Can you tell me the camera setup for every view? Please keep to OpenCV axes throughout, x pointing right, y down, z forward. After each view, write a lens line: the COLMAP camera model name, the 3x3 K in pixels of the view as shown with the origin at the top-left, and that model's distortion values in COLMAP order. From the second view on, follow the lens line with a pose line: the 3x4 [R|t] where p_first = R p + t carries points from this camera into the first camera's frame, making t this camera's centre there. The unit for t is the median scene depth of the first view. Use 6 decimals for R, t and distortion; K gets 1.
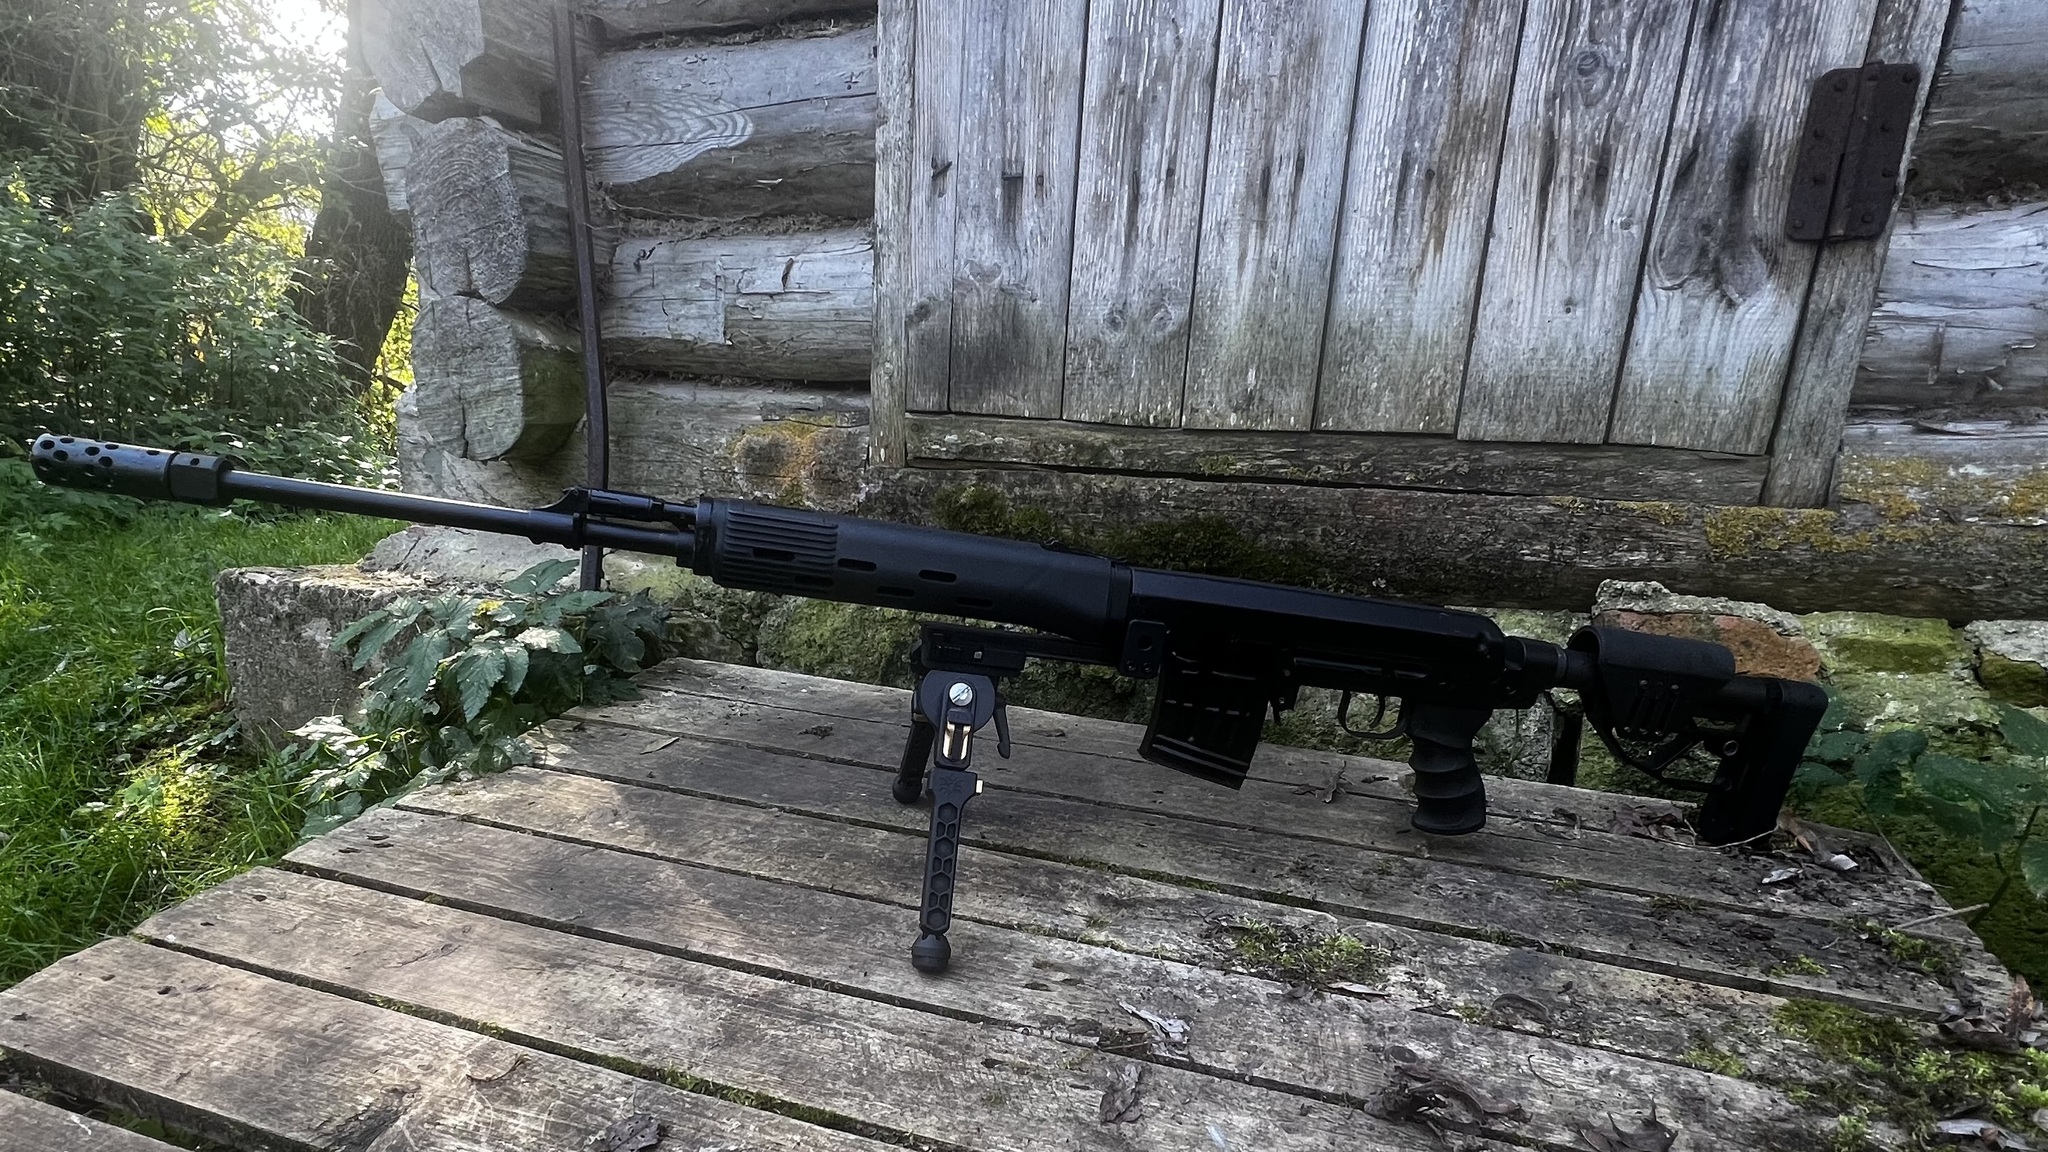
lens RADIAL K [[1106.9, 0, 1014.7], [0, 1106.9, 750.4], [0, 0, 1]] dist [-0.003515, 0.000838]
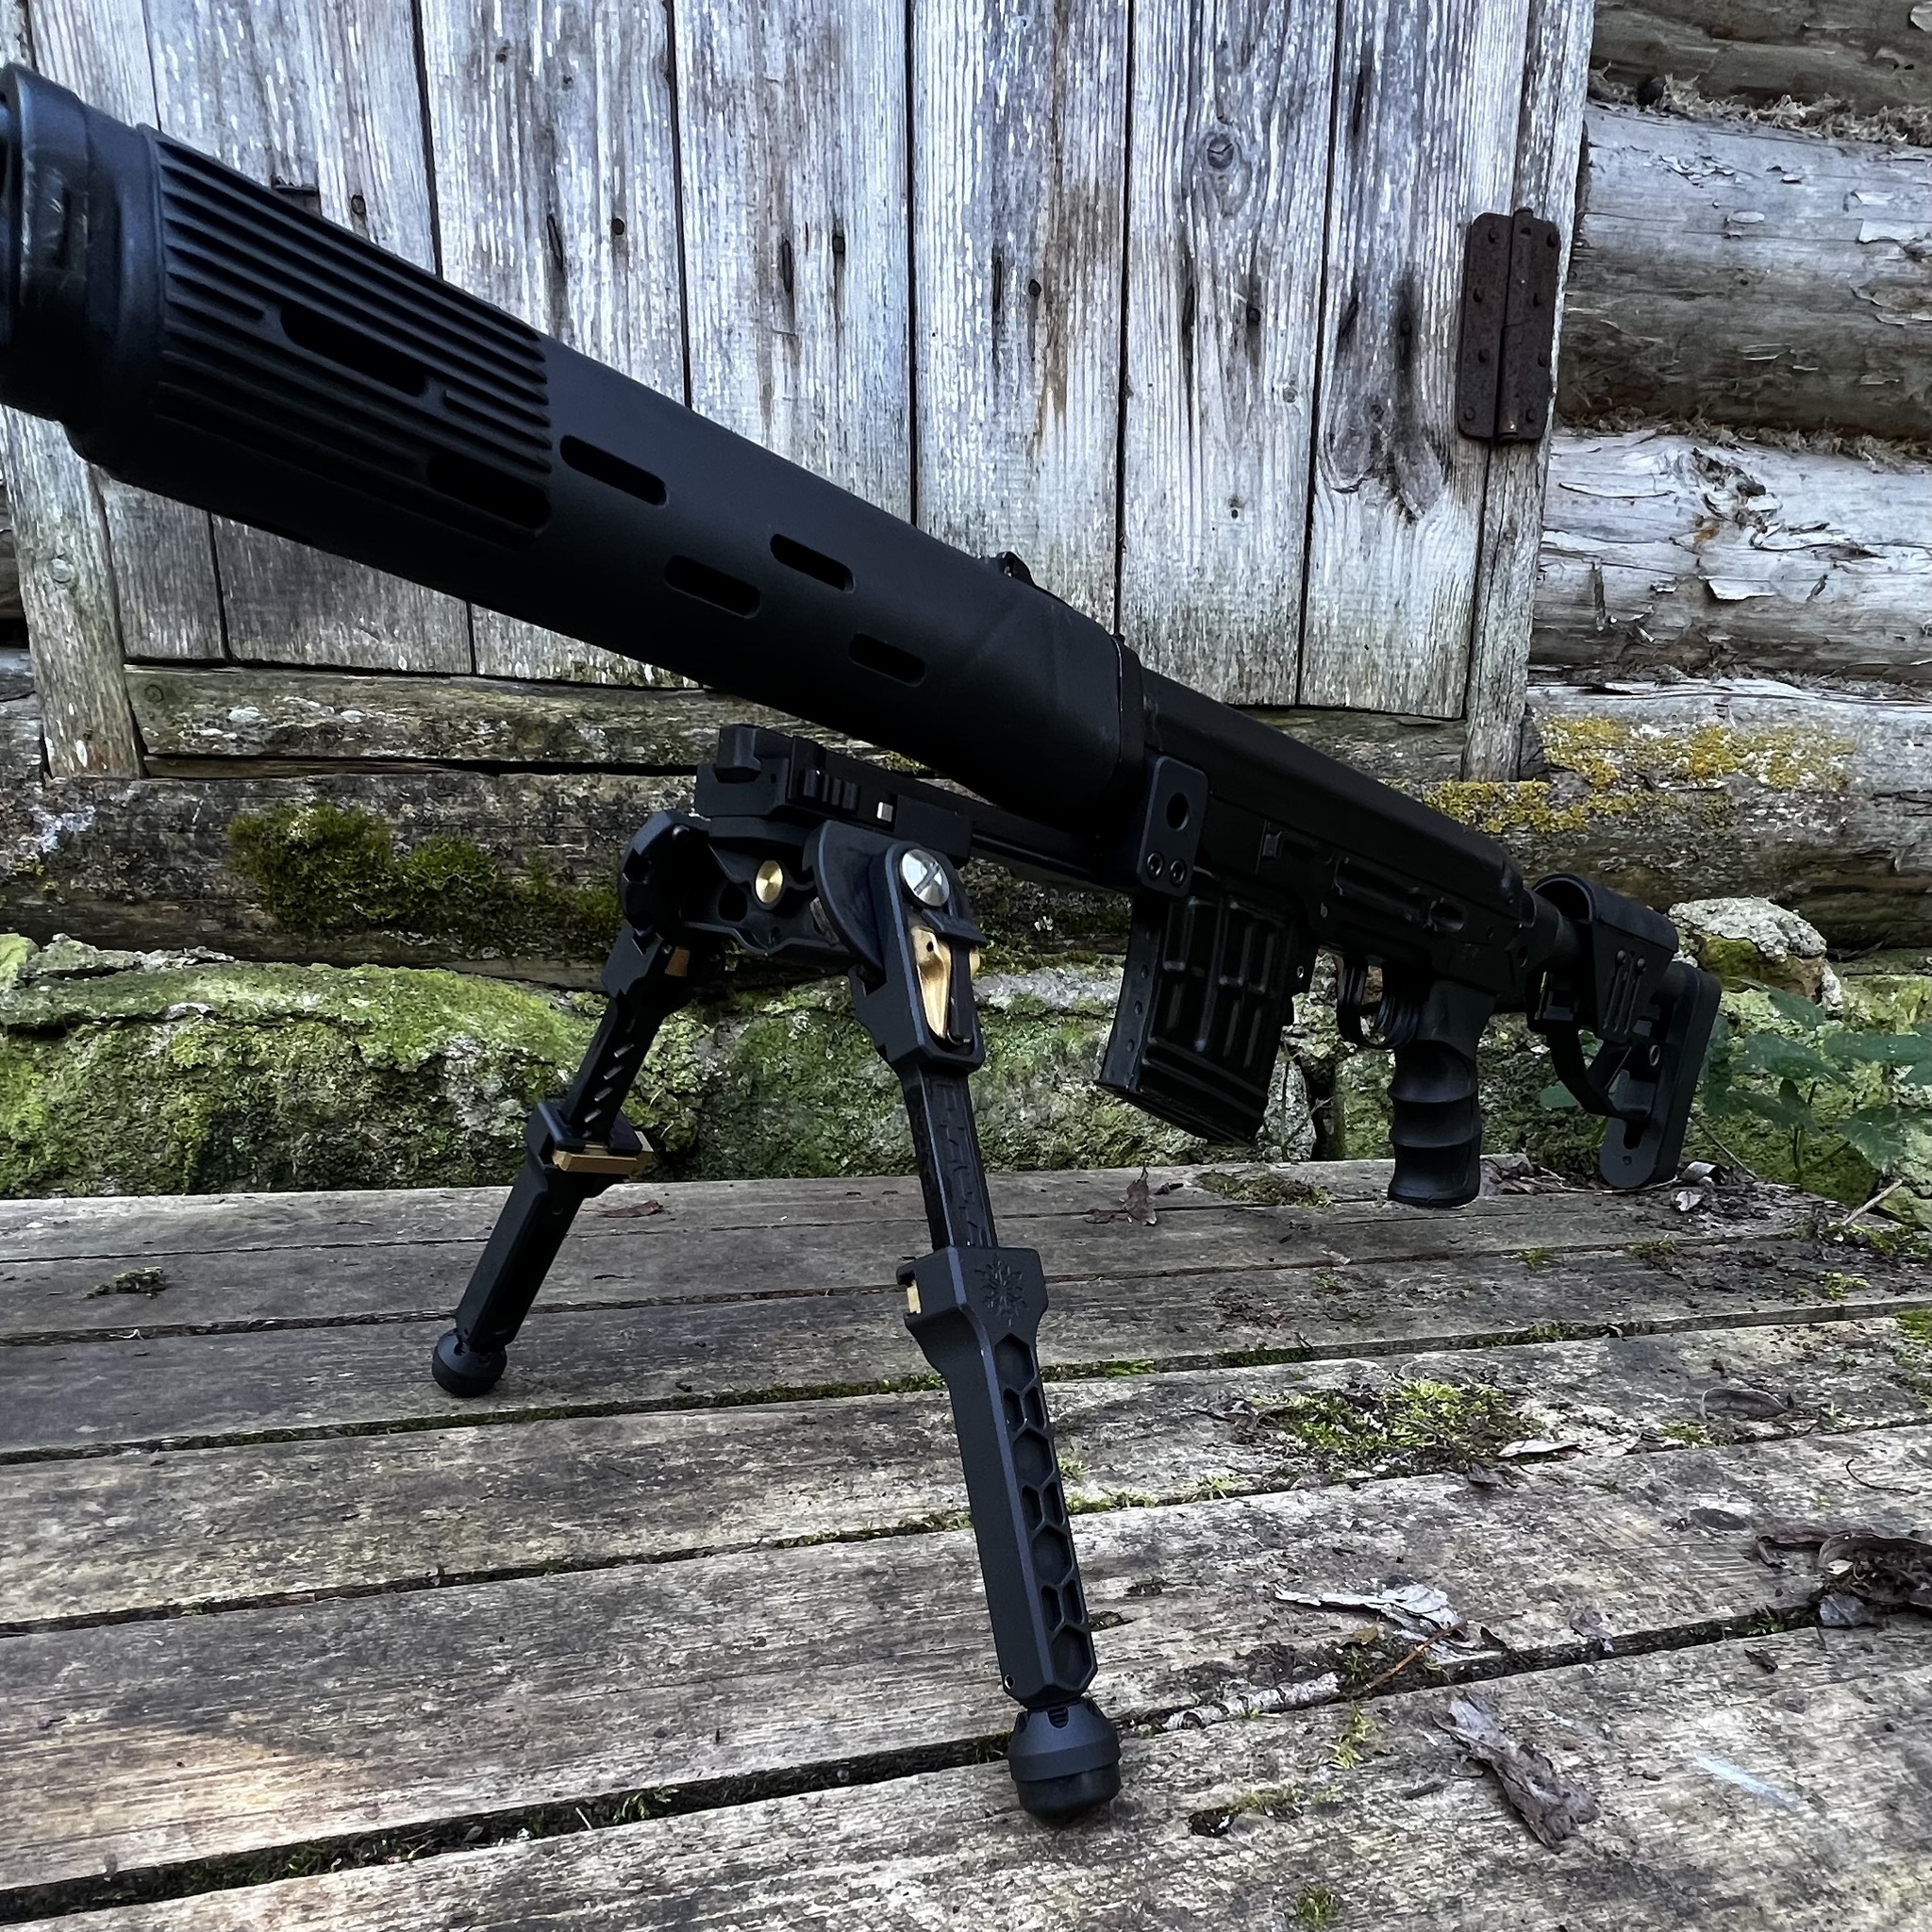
lens RADIAL K [[1355.8, 0, 1034.8], [0, 1355.8, 1296.5], [0, 0, 1]] dist [-0.007398, 0.003360]
pose [[0.823089, -0.192203, 0.534399, -0.175359], [0.200567, 0.978732, 0.043096, 0.037389], [-0.531316, 0.071711, 0.844133, 0.358056]]
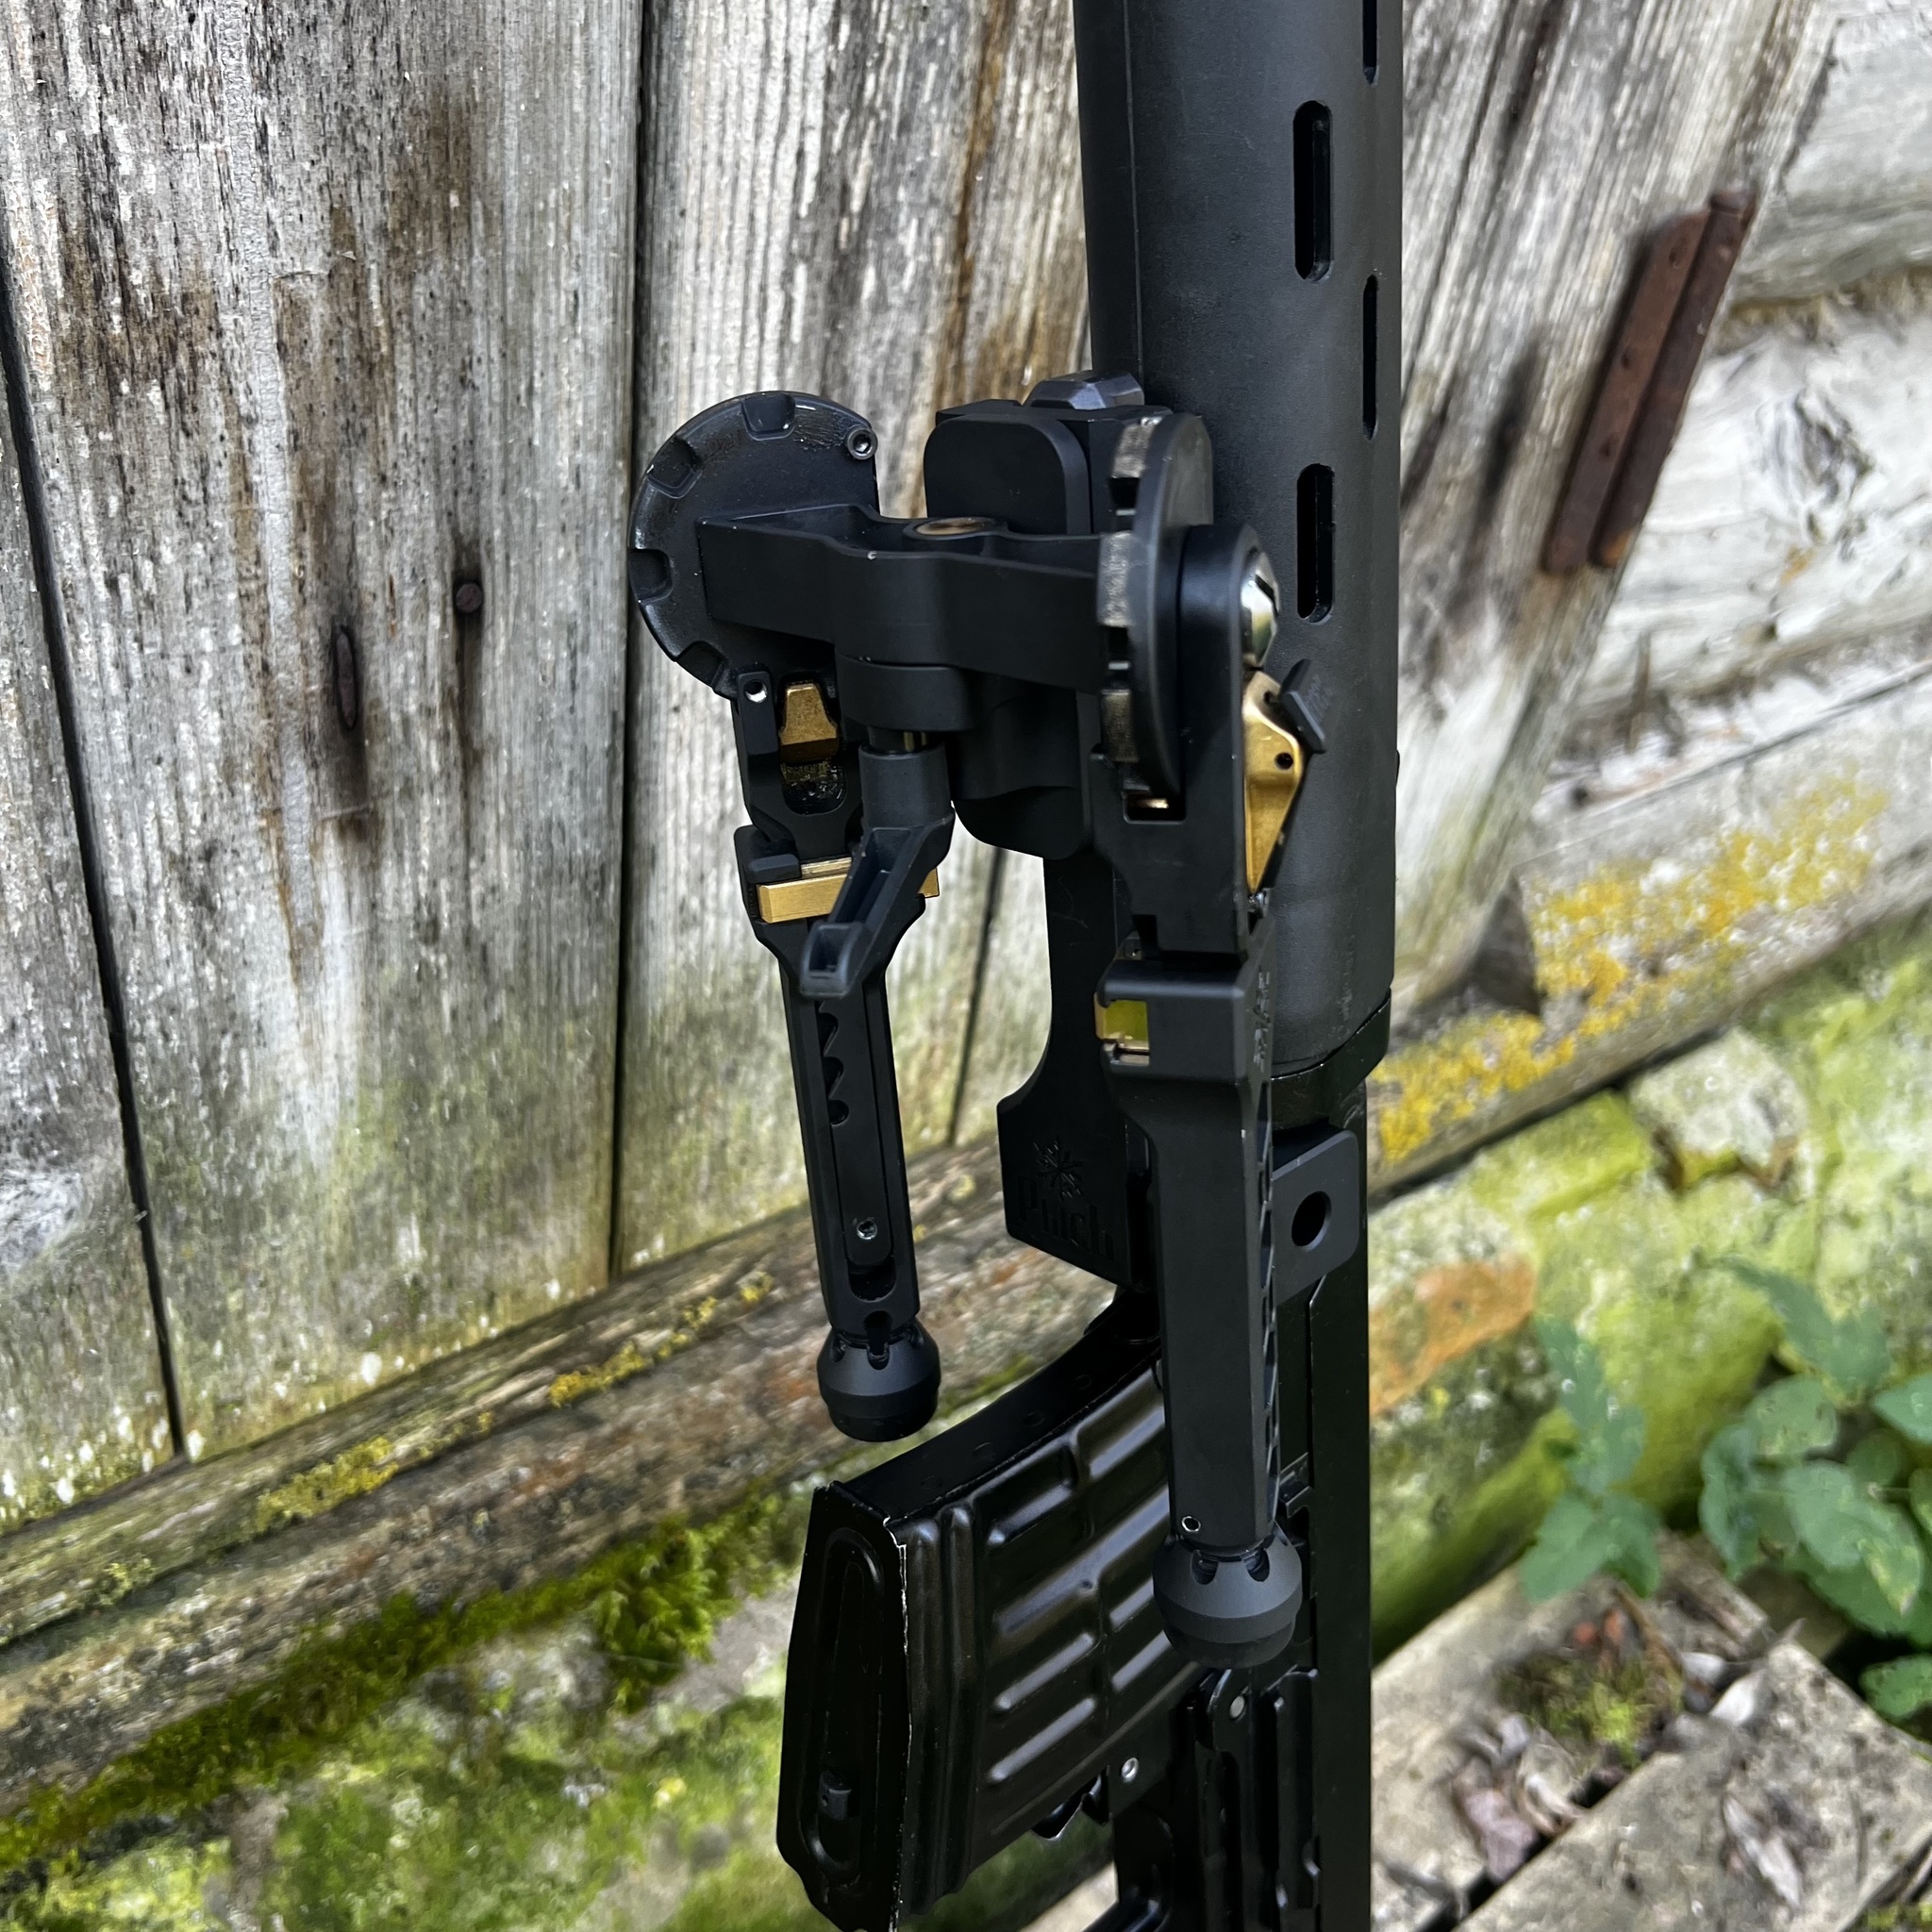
lens RADIAL K [[1921.2, 0, 887.8], [0, 1921.2, 966.1], [0, 0, 1]] dist [0.011499, -0.033061]
pose [[0.571847, -0.470378, 0.672113, -0.011018], [0.170341, 0.869516, 0.463601, -0.663274], [-0.802480, -0.150621, 0.577355, 0.695843]]
